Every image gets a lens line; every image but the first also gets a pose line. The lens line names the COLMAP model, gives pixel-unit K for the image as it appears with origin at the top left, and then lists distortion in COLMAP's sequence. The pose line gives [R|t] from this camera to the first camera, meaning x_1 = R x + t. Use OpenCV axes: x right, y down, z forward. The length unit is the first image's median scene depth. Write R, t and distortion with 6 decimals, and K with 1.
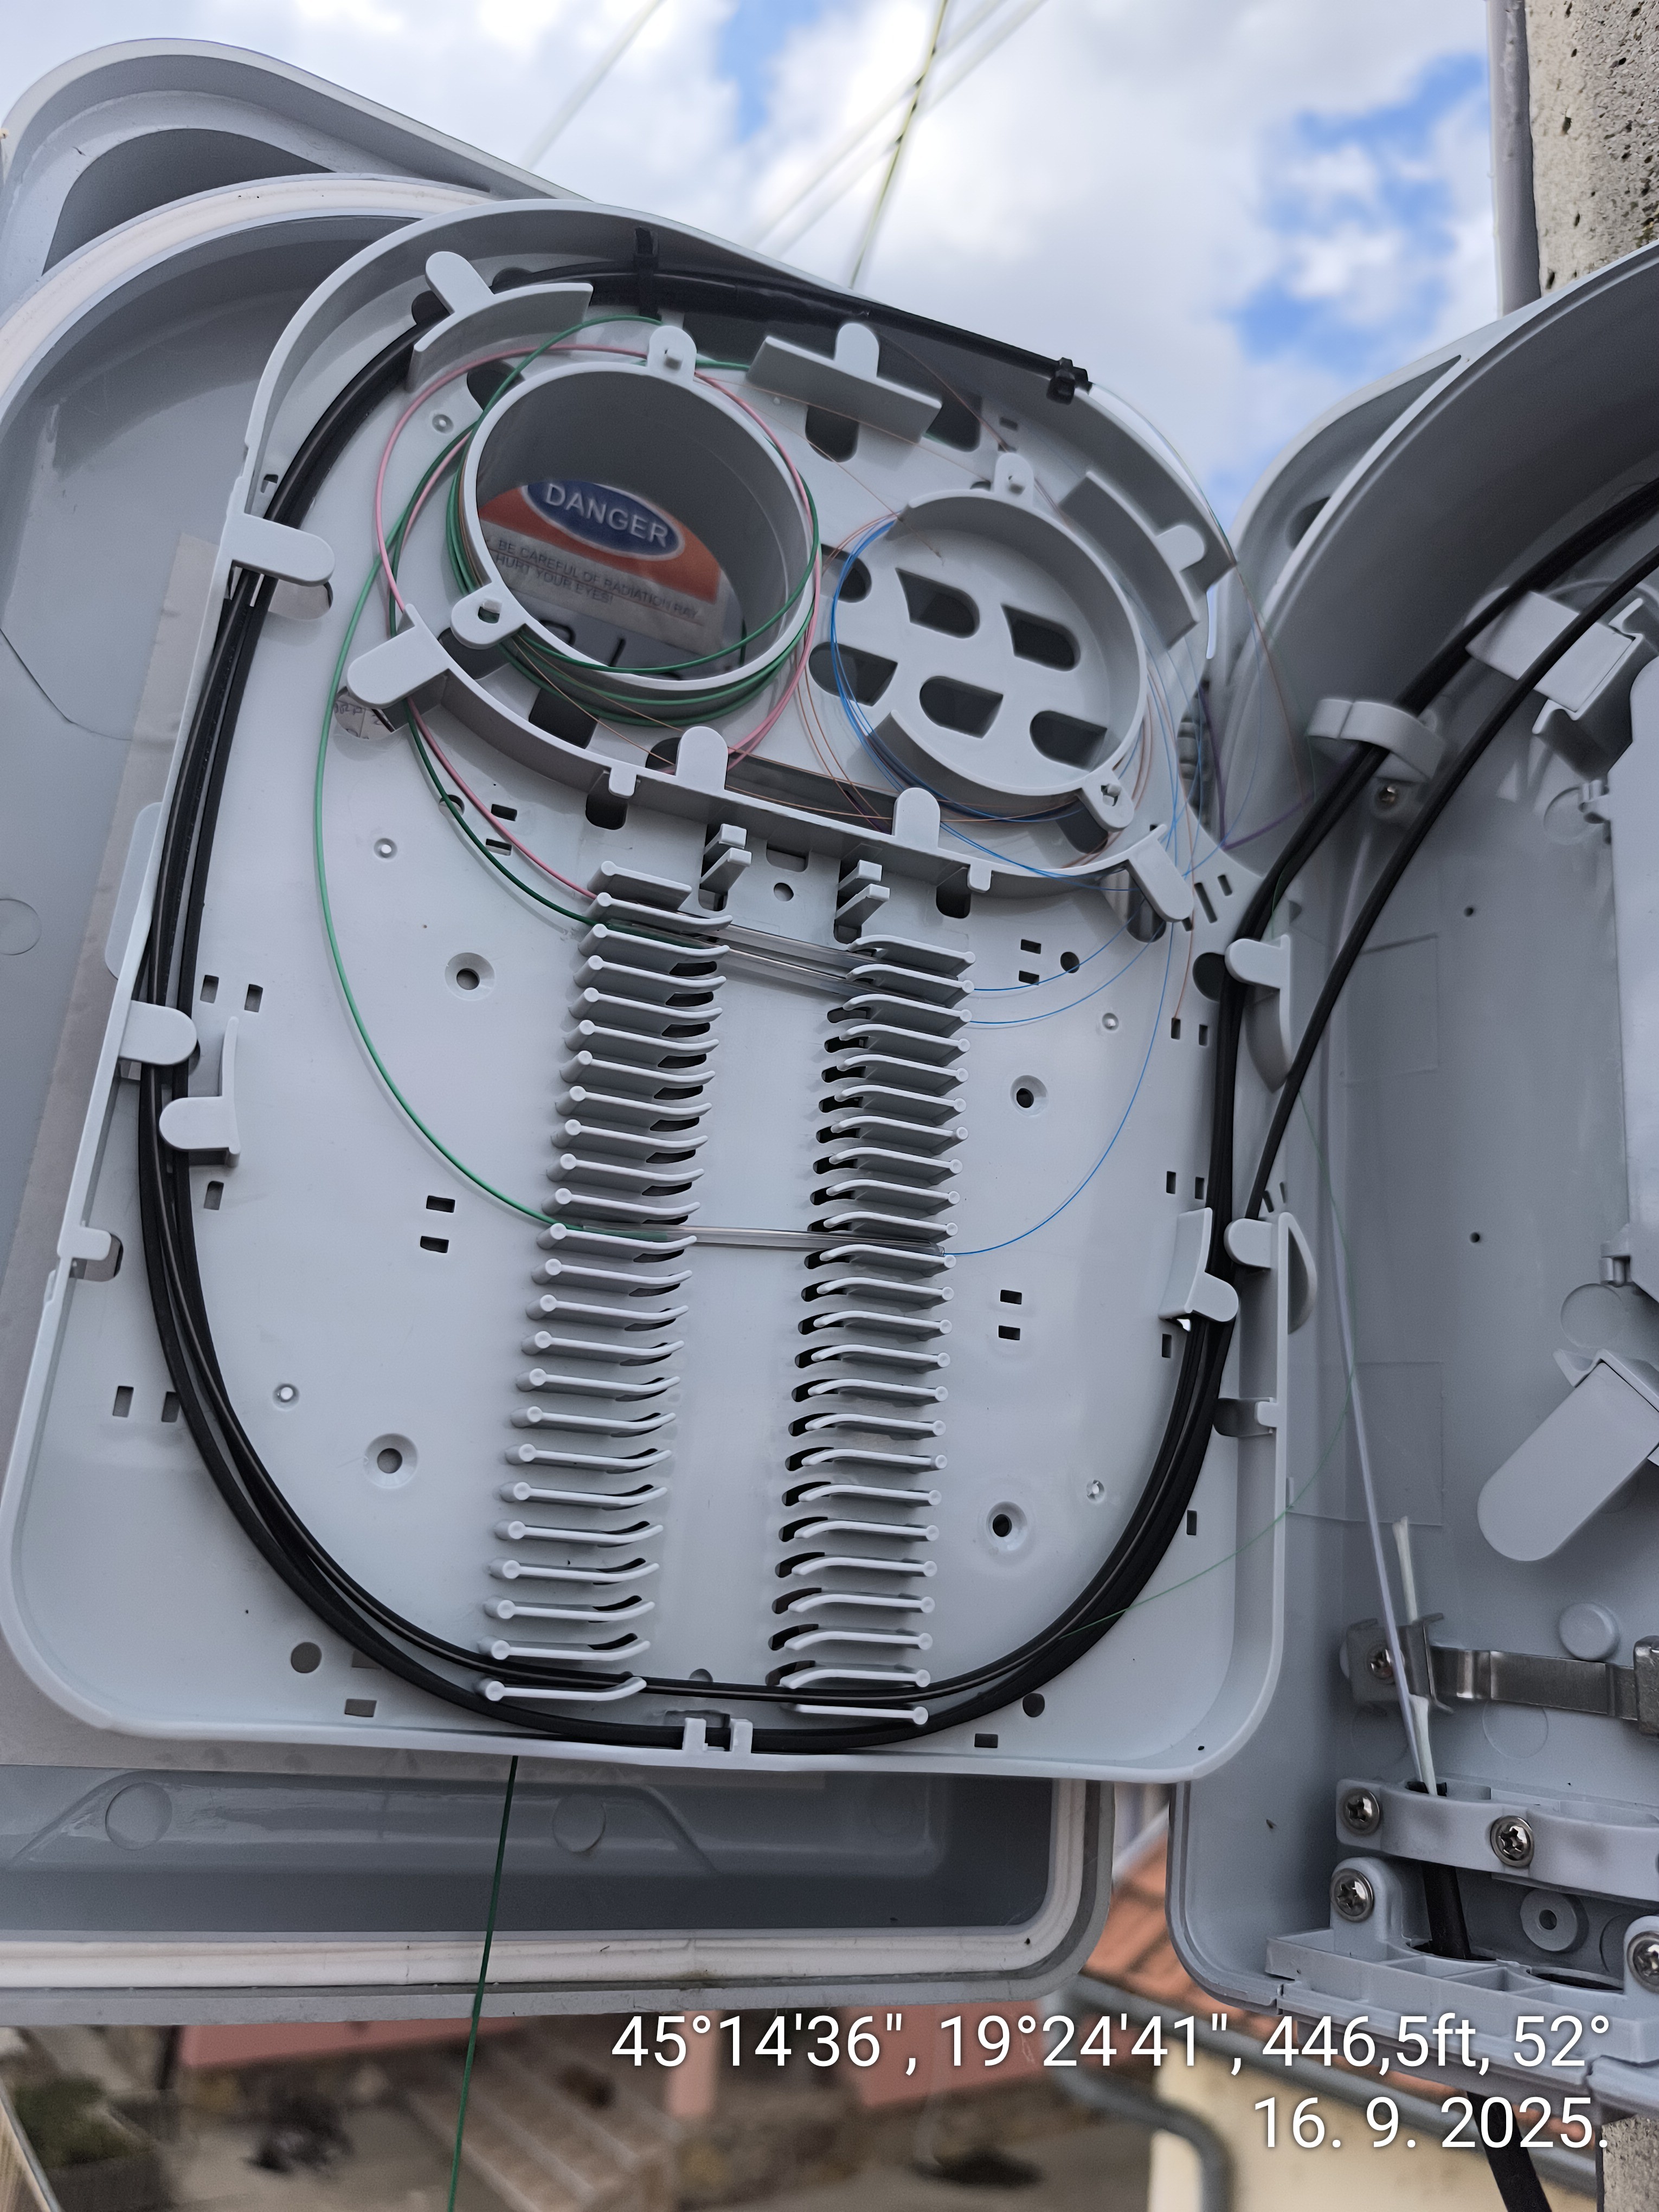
lens RADIAL K [[1588.2, 0, 831.1], [0, 1588.2, 1112.0], [0, 0, 1]] dist [-0.021862, -0.009769]
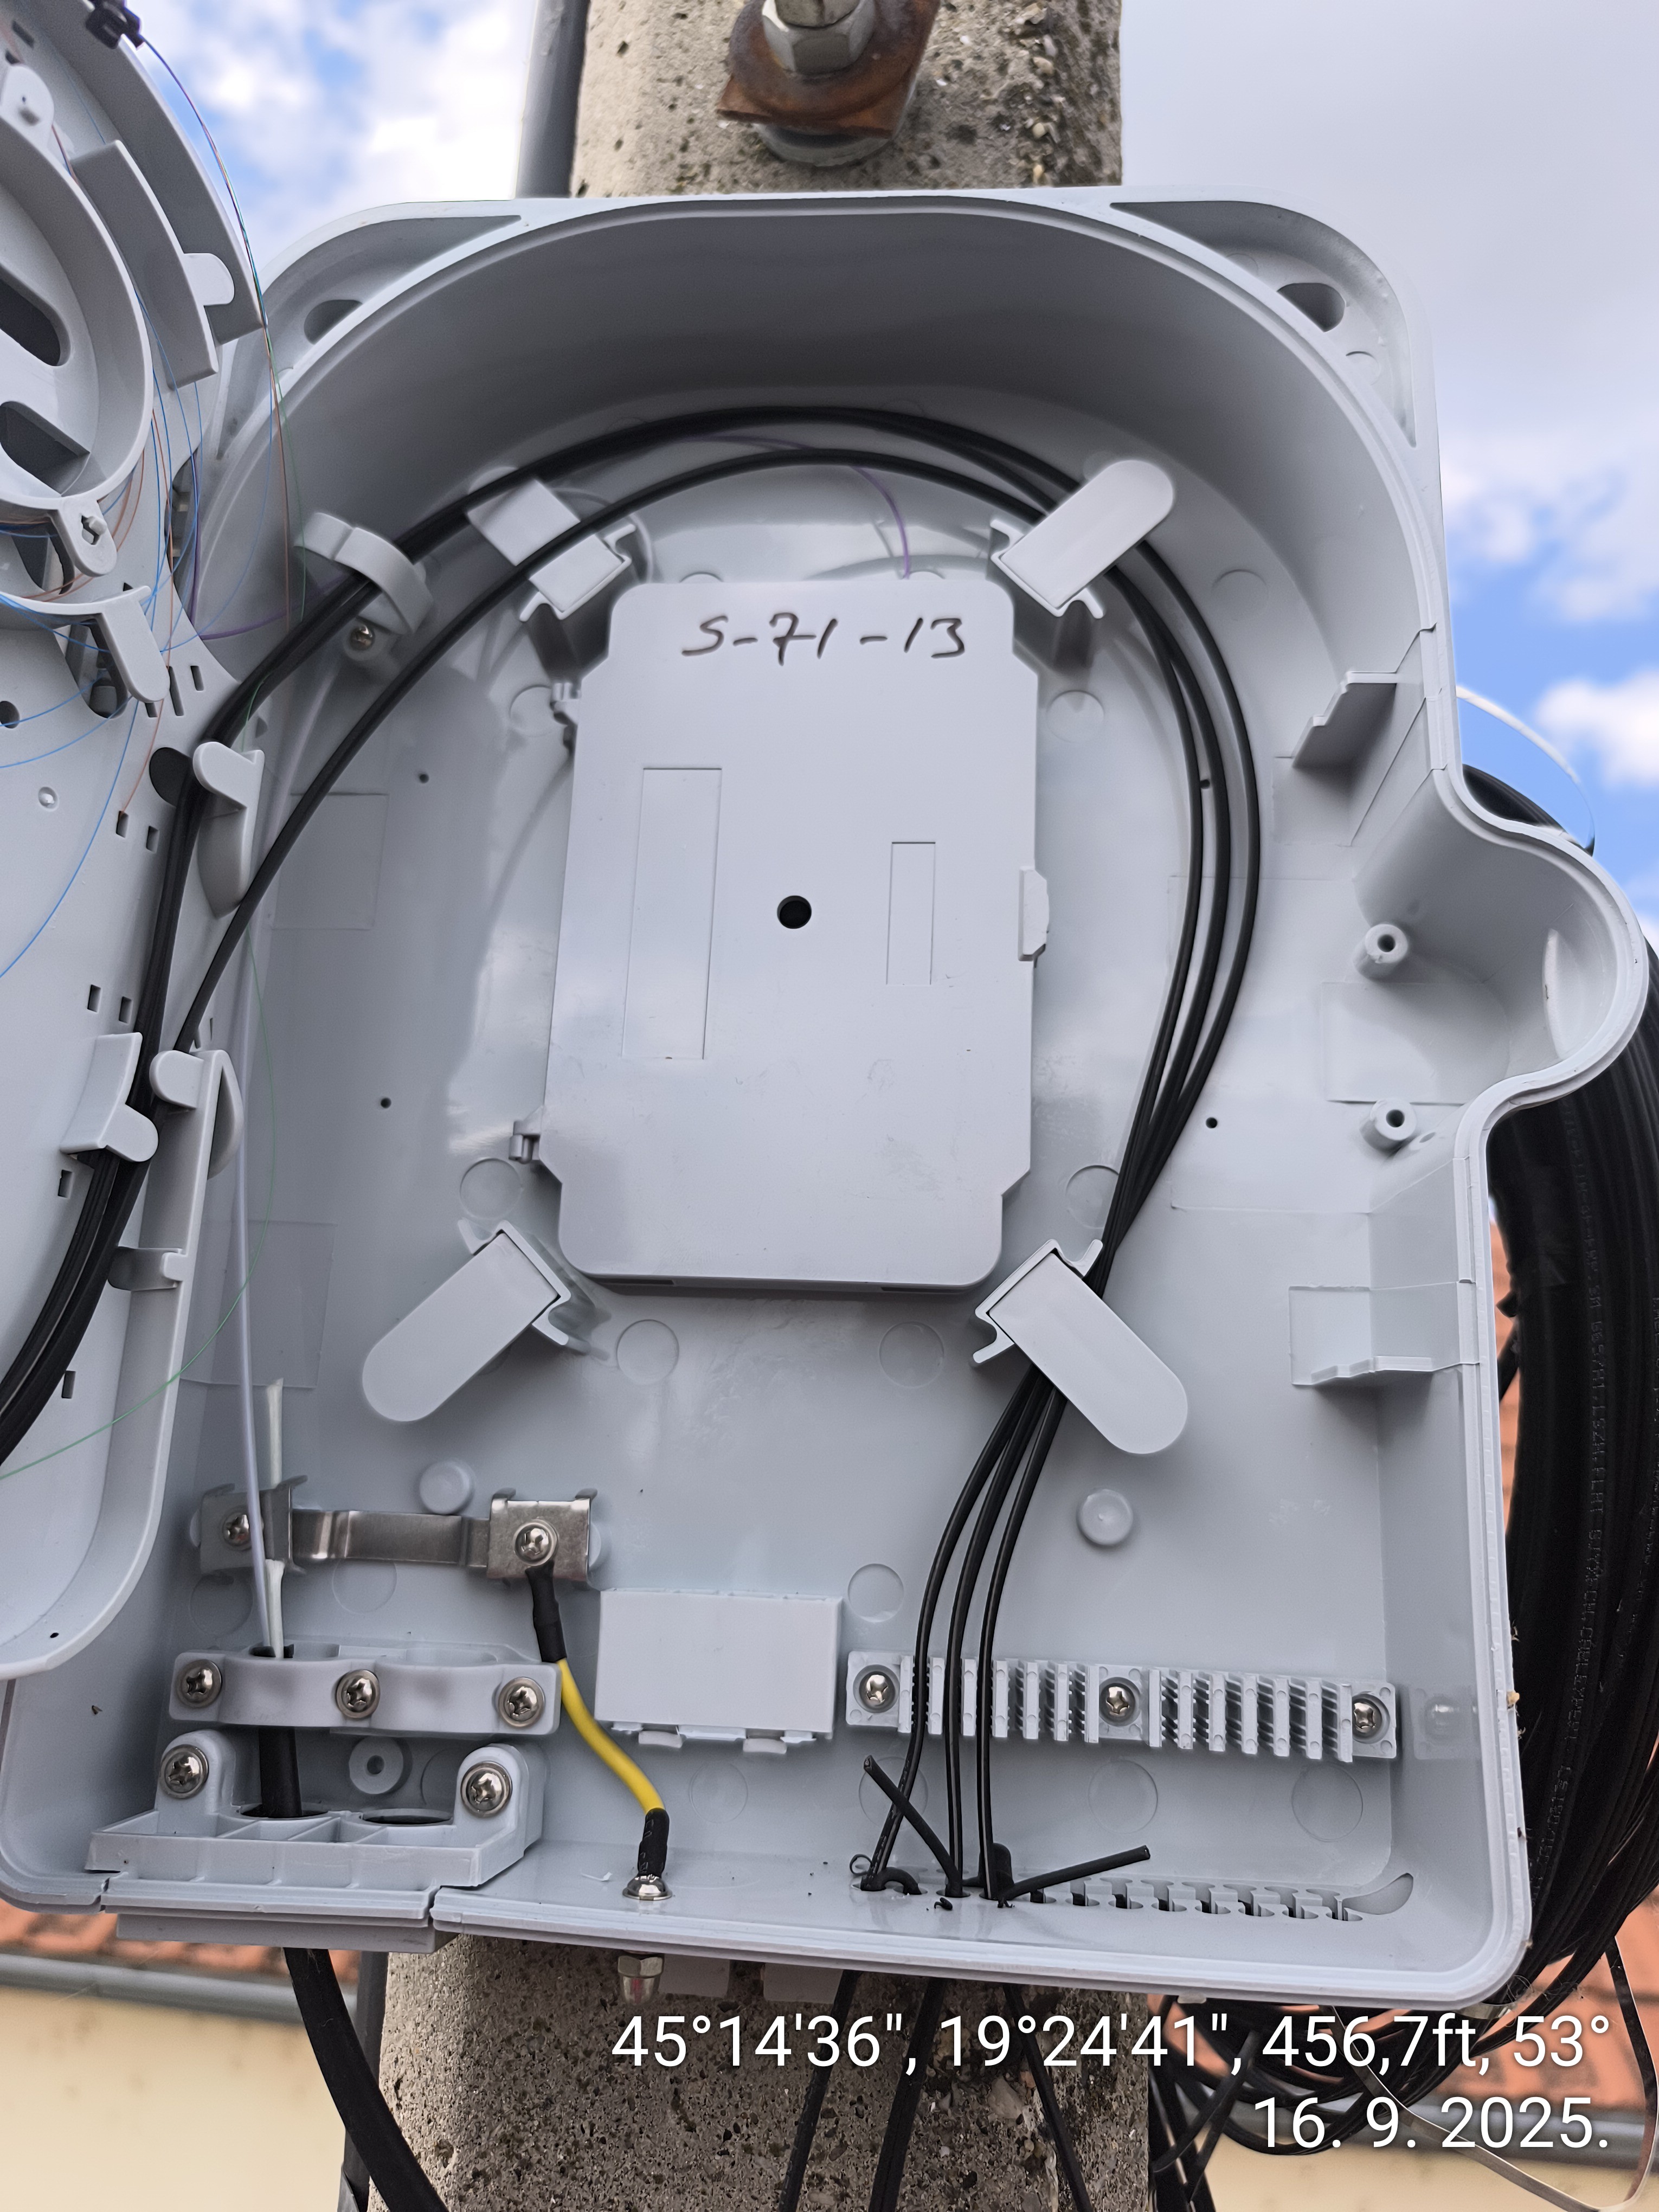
lens RADIAL K [[1588.2, 0, 831.1], [0, 1588.2, 1112.0], [0, 0, 1]] dist [-0.021862, -0.009769]
pose [[0.725663, 0.109823, 0.679229, -0.070825], [-0.163210, 0.986479, 0.014867, 0.026815], [-0.668412, -0.121646, 0.733776, 0.088257]]
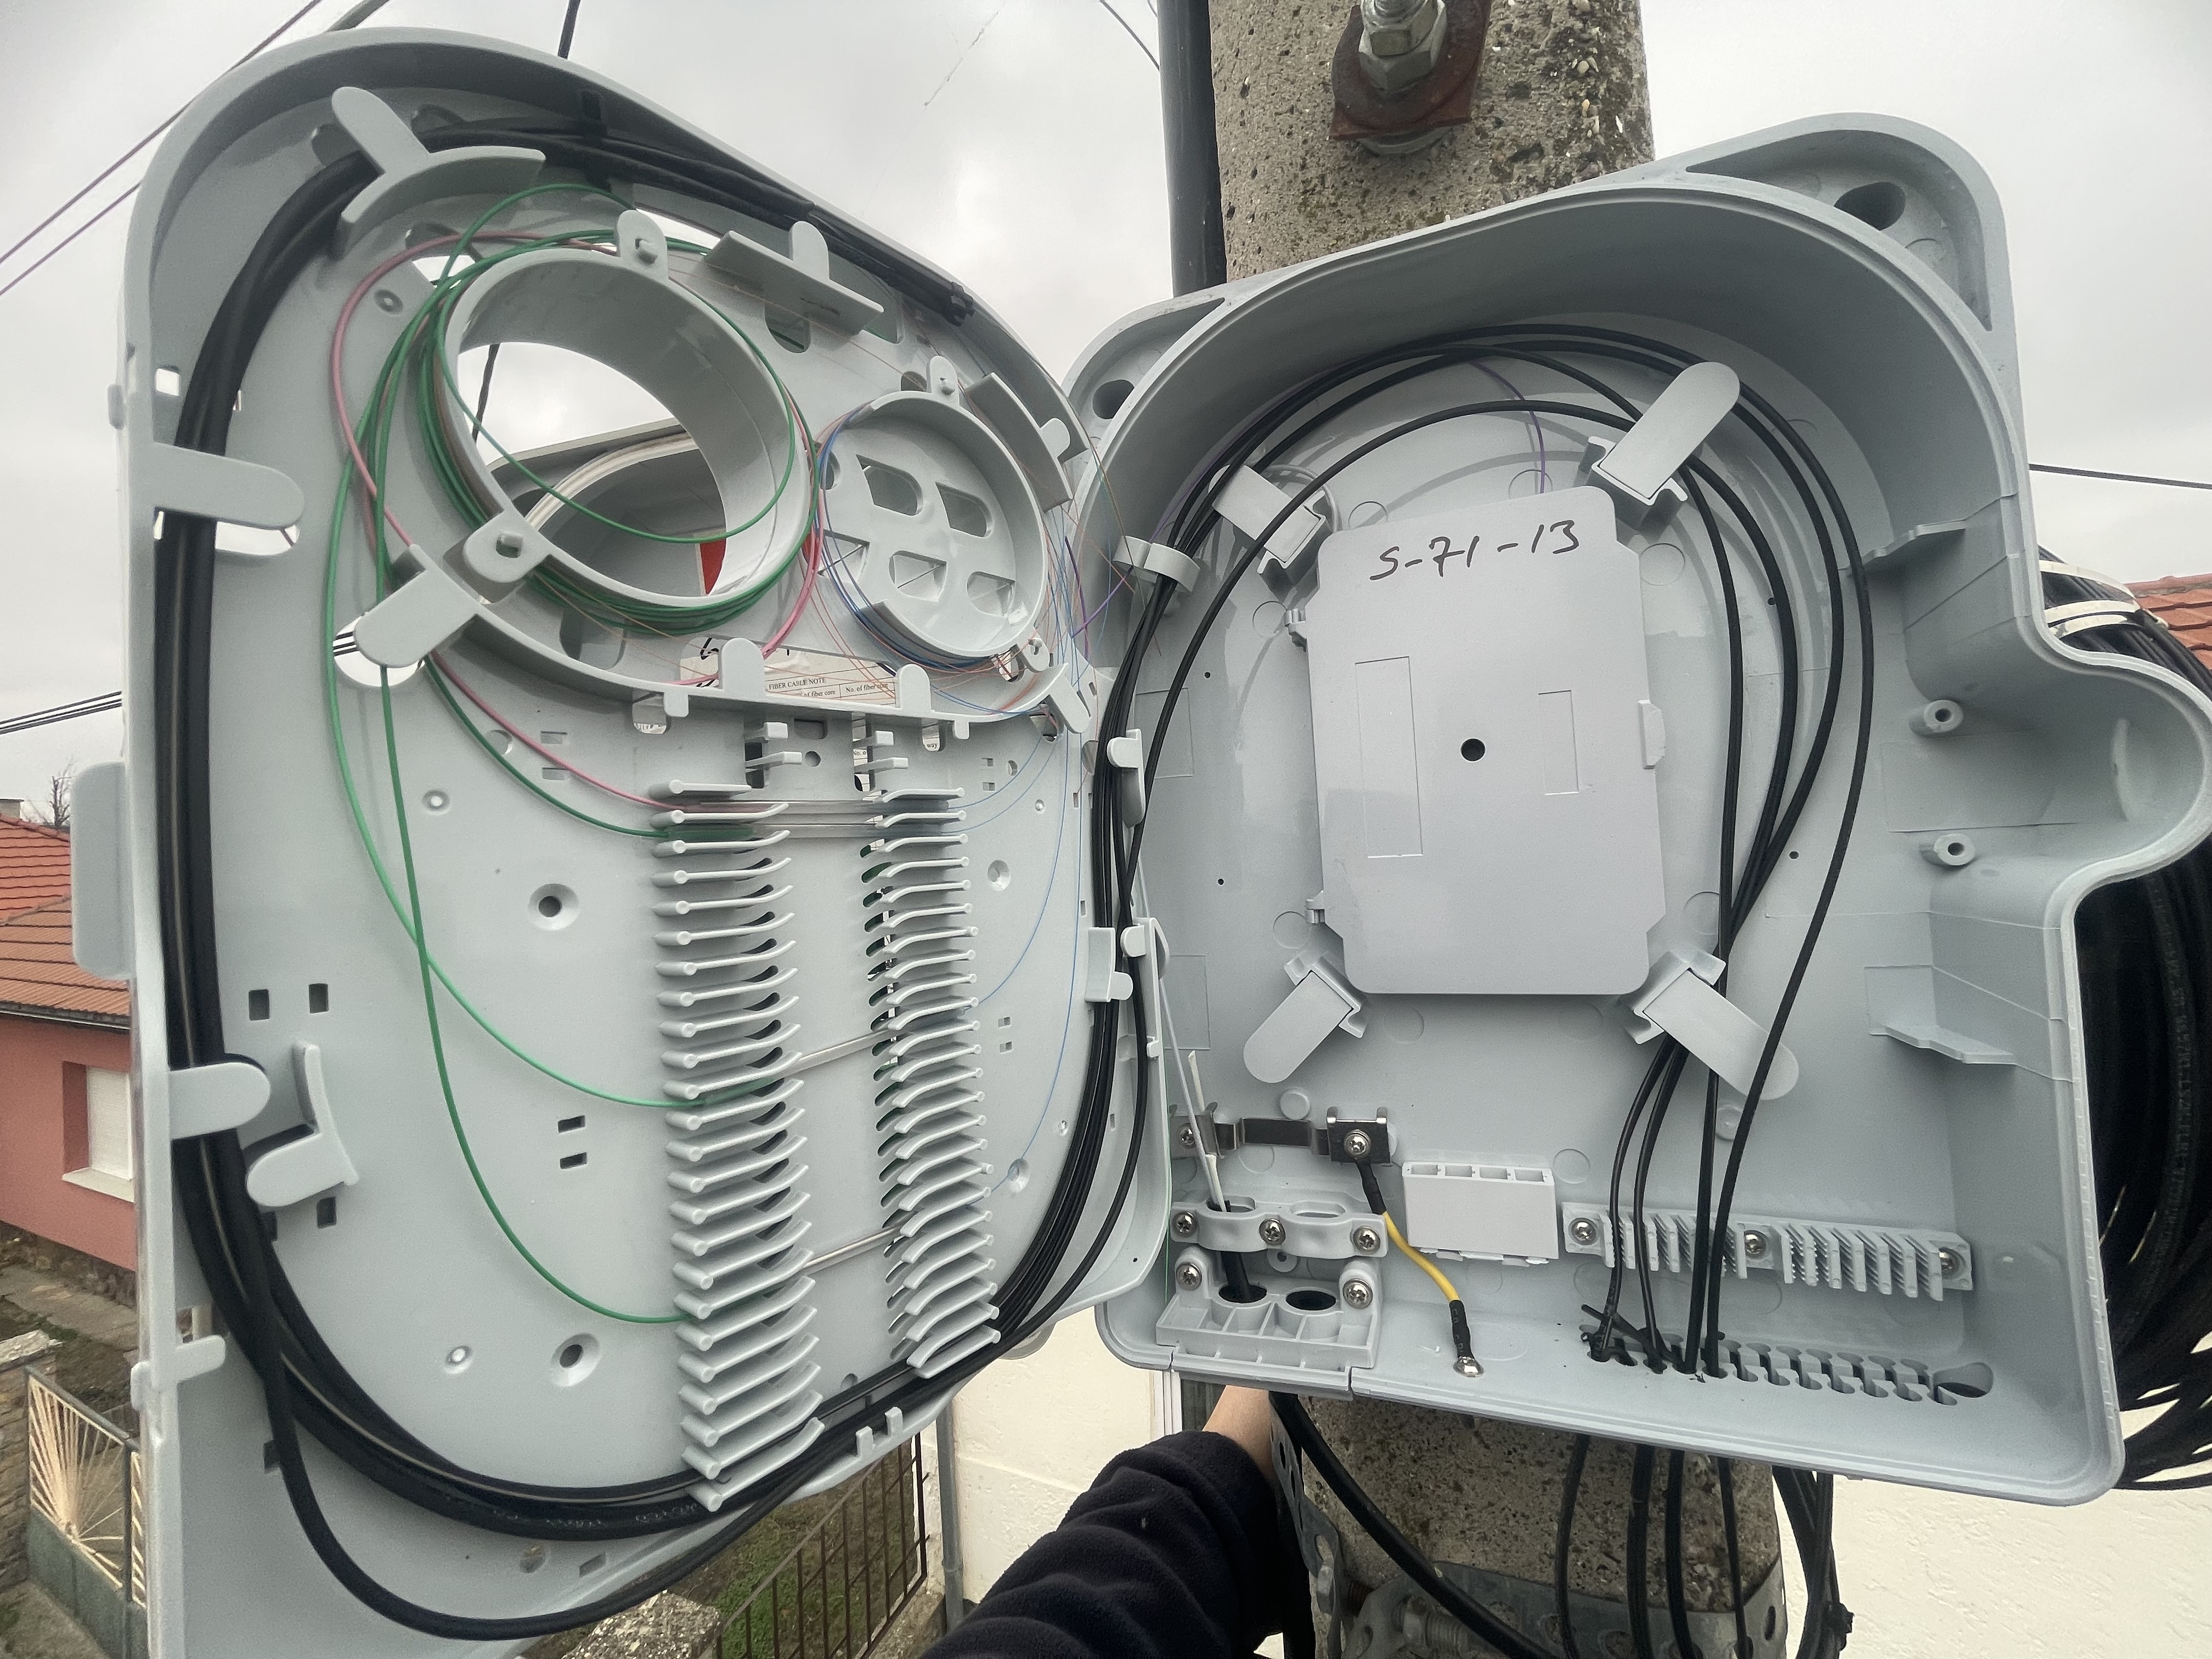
lens RADIAL K [[900.8, 0, 1106.0], [0, 900.8, 829.5], [0, 0, 1]] dist [-0.005700, 0.000156]
pose [[0.883966, -0.131410, 0.448704, -0.138844], [0.015494, 0.967396, 0.252794, -0.242860], [-0.467294, -0.216509, 0.857182, 0.265180]]
